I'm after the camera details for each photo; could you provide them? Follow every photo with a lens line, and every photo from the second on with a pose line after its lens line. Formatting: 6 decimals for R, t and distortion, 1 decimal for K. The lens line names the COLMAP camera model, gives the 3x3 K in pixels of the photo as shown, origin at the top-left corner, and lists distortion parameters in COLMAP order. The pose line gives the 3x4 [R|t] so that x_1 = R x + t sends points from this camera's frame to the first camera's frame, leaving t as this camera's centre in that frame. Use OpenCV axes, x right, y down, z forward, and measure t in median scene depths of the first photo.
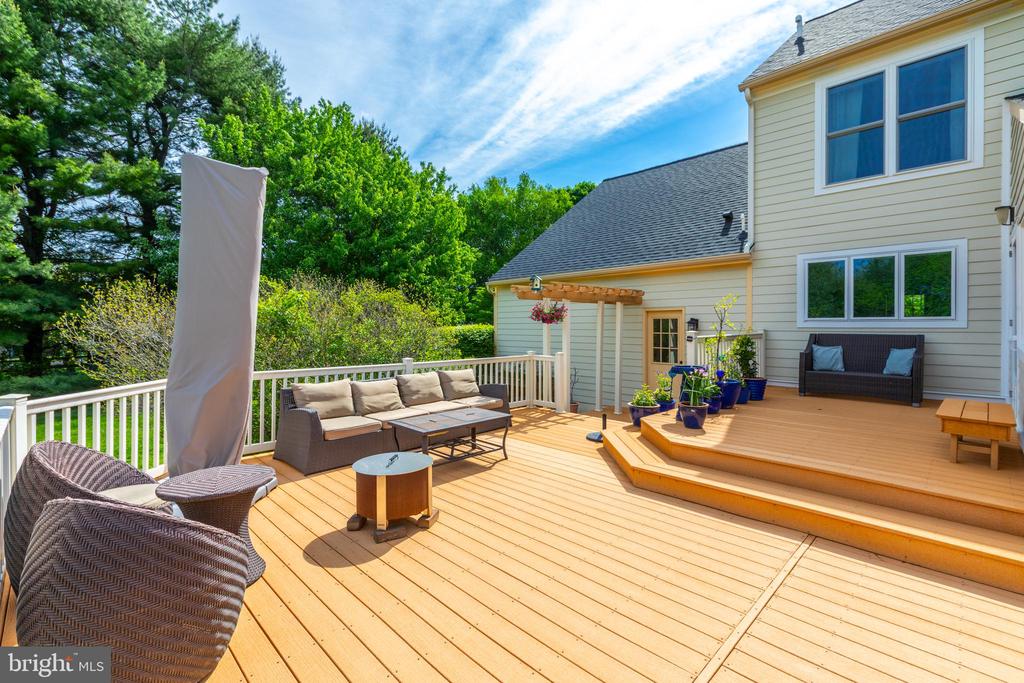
lens RADIAL K [[468.5, 0, 510.4], [0, 468.5, 328.3], [0, 0, 1]] dist [0.000531, -0.000121]
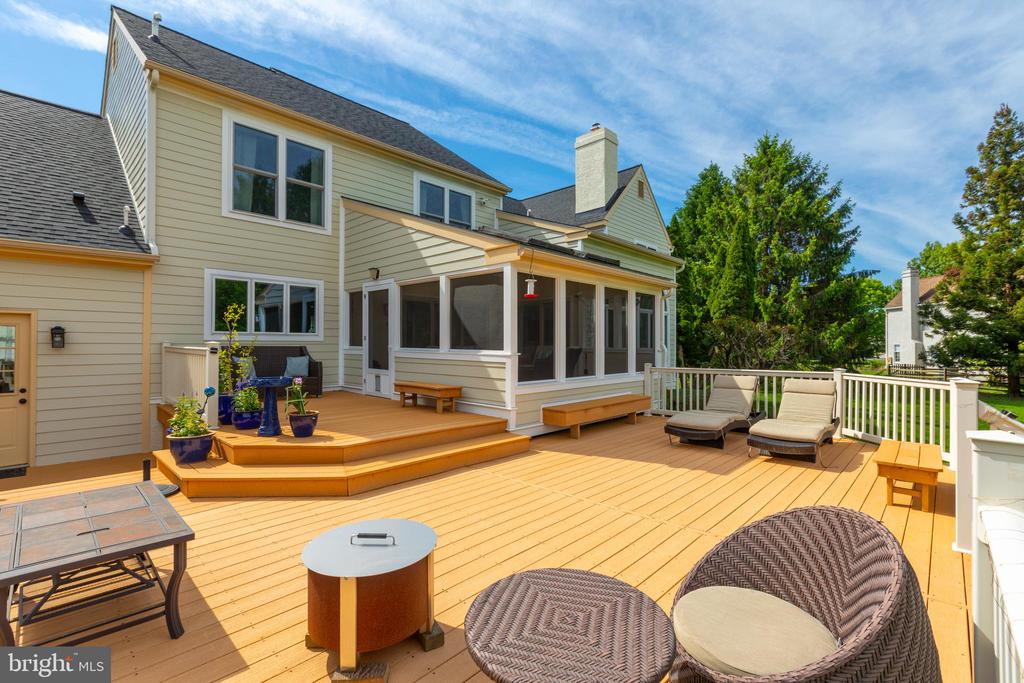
lens RADIAL K [[451.6, 0, 512.0], [0, 451.6, 341.5], [0, 0, 1]] dist [0.000333, -0.000439]
pose [[-0.030847, 0.010737, 0.999466, -0.404284], [0.004103, 0.999935, -0.010615, 0.014403], [-0.999516, 0.003773, -0.030890, 0.397222]]
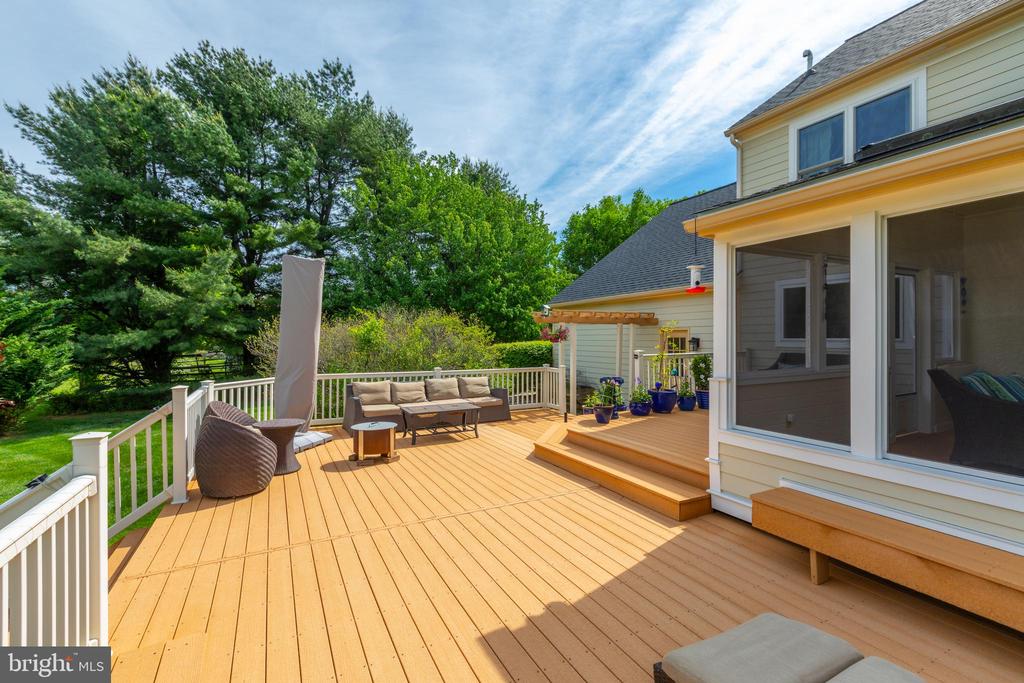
lens RADIAL K [[460.5, 0, 521.8], [0, 460.5, 360.1], [0, 0, 1]] dist [-0.004472, -0.000344]
pose [[0.959584, 0.010752, -0.281218, 0.371118], [0.002746, 0.998865, 0.047559, -0.025507], [0.281410, -0.046409, 0.958465, -0.246938]]
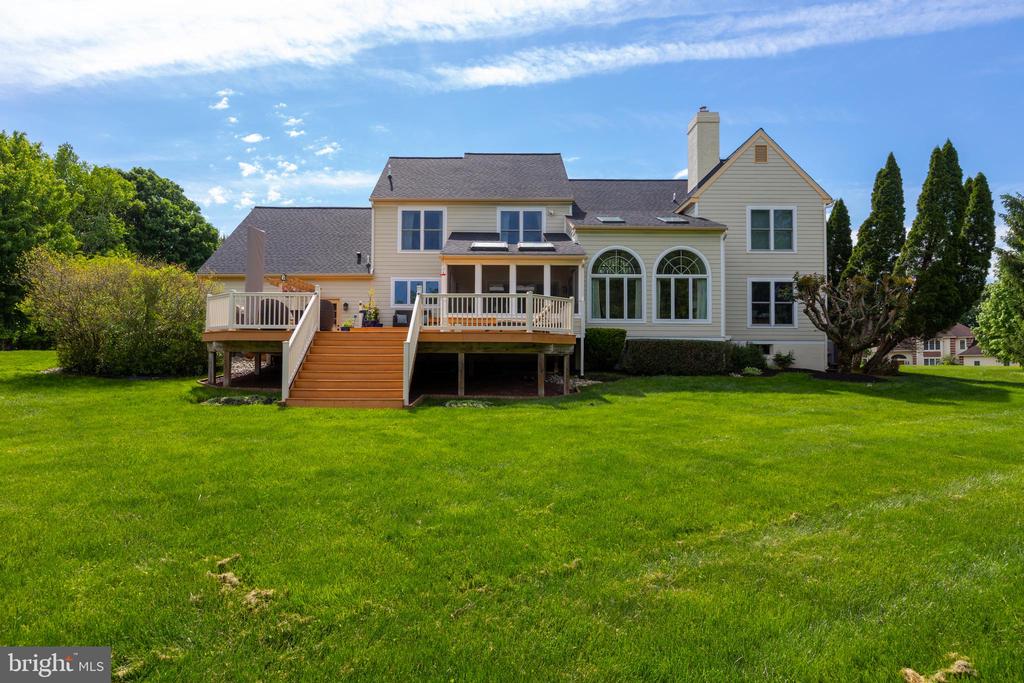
lens RADIAL K [[610.4, 0, 507.1], [0, 610.4, 345.5], [0, 0, 1]] dist [-0.001912, -0.002772]
pose [[0.667986, 0.015215, 0.744018, -1.360349], [0.001762, 0.999756, -0.022027, 0.273355], [-0.744171, 0.016025, 0.667797, -1.576132]]
